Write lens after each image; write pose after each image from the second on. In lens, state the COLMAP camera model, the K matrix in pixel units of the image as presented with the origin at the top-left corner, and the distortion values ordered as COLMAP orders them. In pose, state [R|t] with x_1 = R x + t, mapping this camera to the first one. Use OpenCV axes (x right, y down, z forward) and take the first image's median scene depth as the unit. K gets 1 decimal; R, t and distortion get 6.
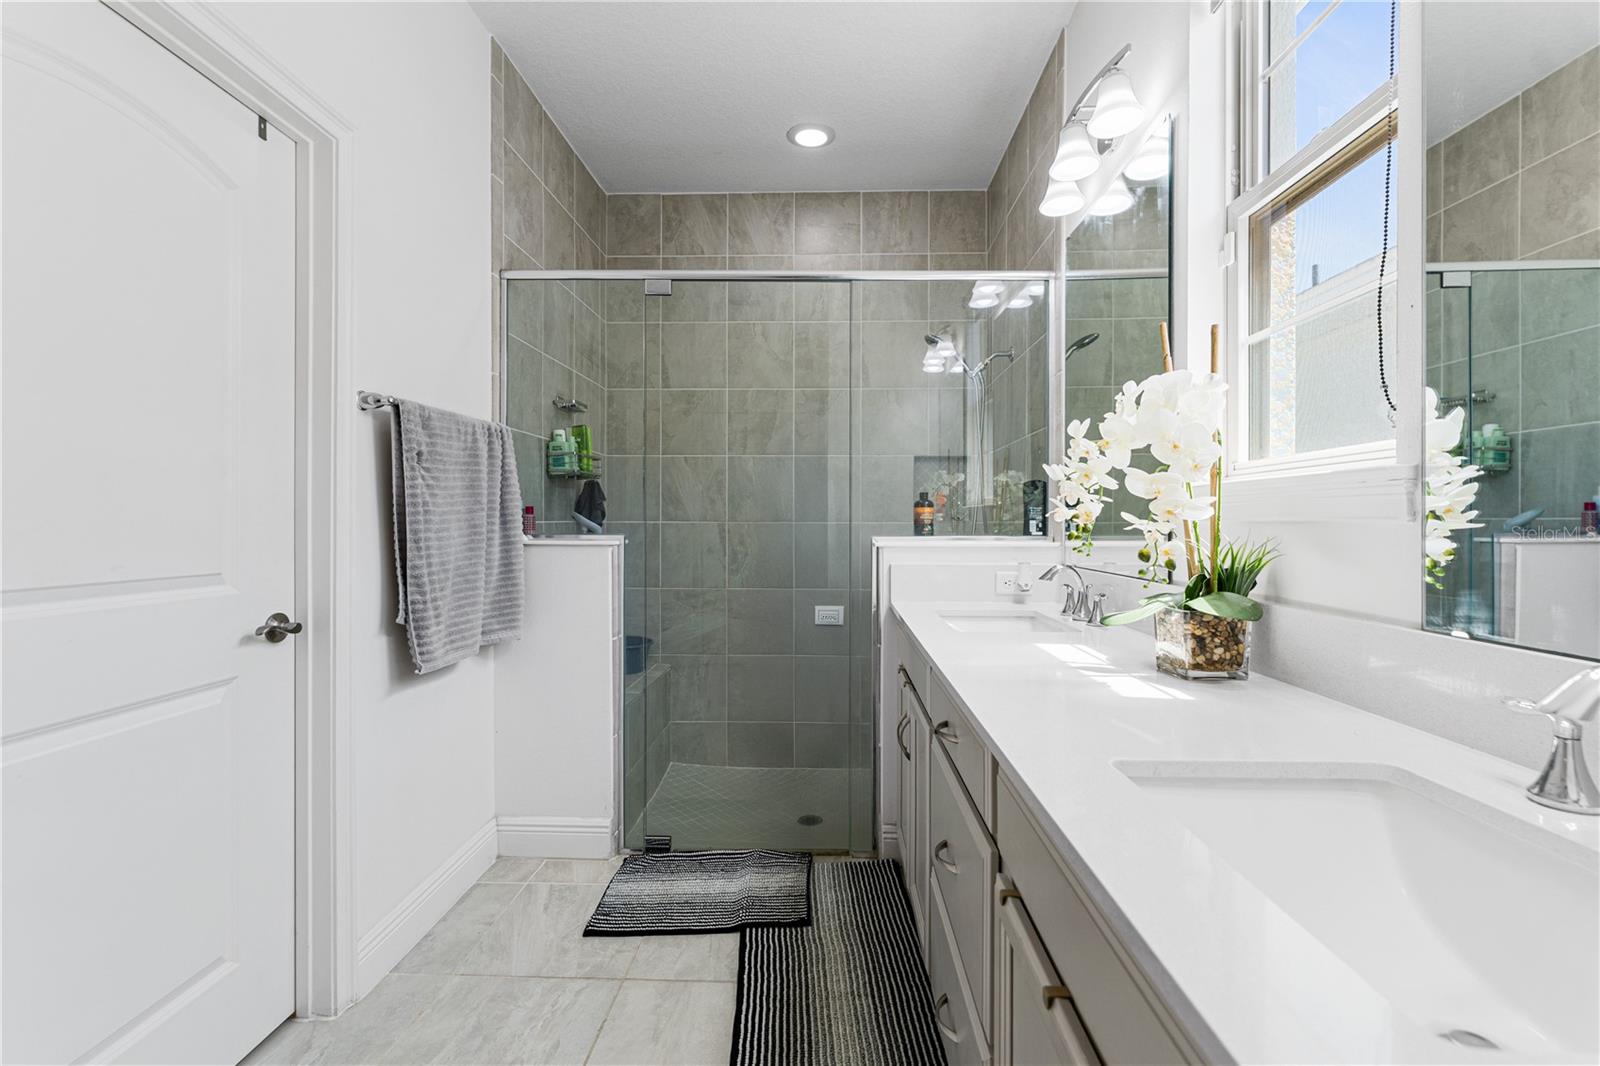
lens RADIAL K [[700.7, 0, 800.8], [0, 700.7, 532.1], [0, 0, 1]] dist [-0.000774, -0.001173]
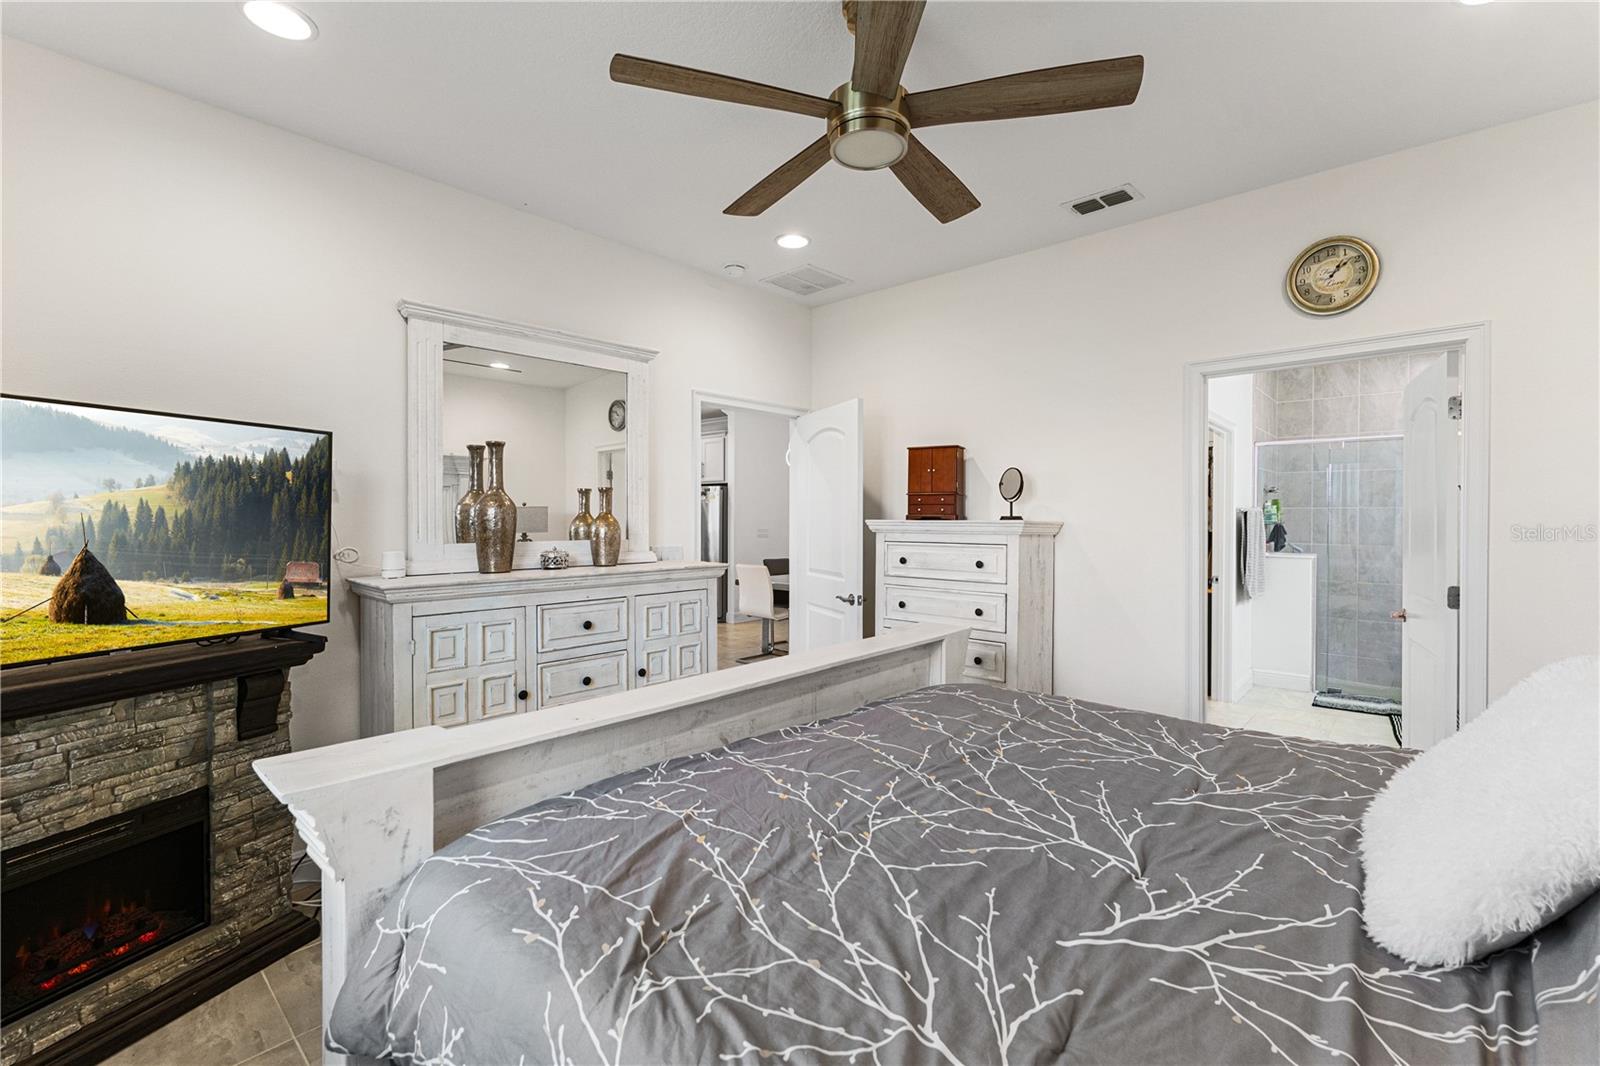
lens RADIAL K [[700.7, 0, 801.1], [0, 700.7, 528.2], [0, 0, 1]] dist [-0.000774, -0.001173]
pose [[0.778325, 0.006307, -0.627829, -0.089838], [-0.002702, 0.999974, 0.006695, -0.065135], [0.627855, -0.003514, 0.778322, -1.277325]]
